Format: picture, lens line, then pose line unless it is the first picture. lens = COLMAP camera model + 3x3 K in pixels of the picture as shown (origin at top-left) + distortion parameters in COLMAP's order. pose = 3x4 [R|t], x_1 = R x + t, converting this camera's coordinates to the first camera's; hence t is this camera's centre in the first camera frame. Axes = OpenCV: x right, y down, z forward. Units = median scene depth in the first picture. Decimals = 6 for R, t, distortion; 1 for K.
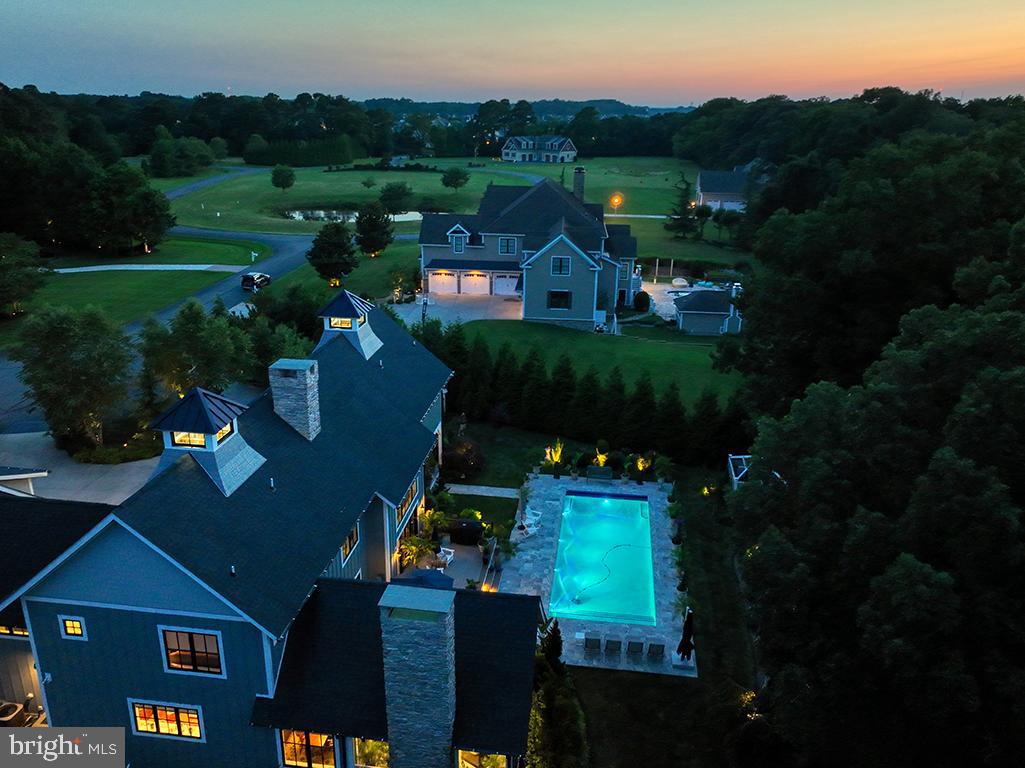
lens RADIAL K [[782.6, 0, 515.1], [0, 782.6, 382.4], [0, 0, 1]] dist [0.001017, 0.007725]
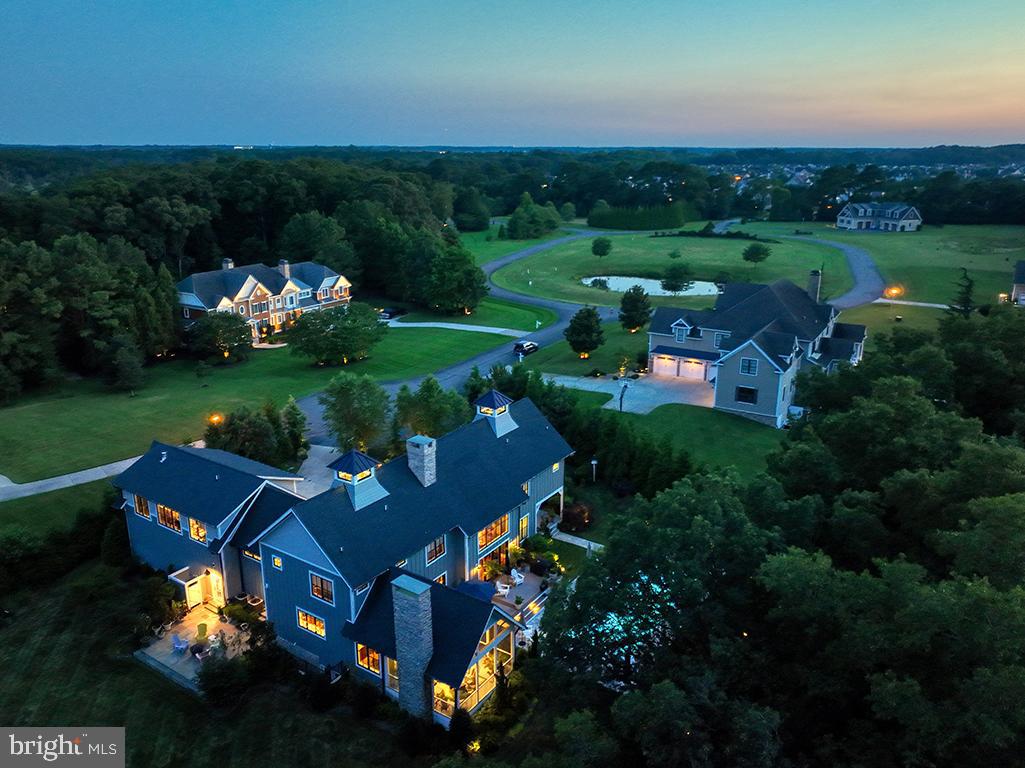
lens RADIAL K [[782.6, 0, 515.1], [0, 782.6, 382.4], [0, 0, 1]] dist [0.001017, 0.007725]
pose [[0.894260, 0.114944, -0.432536, 0.217794], [-0.135730, 0.990593, -0.017376, -0.051406], [0.426470, 0.074247, 0.901449, -0.155425]]
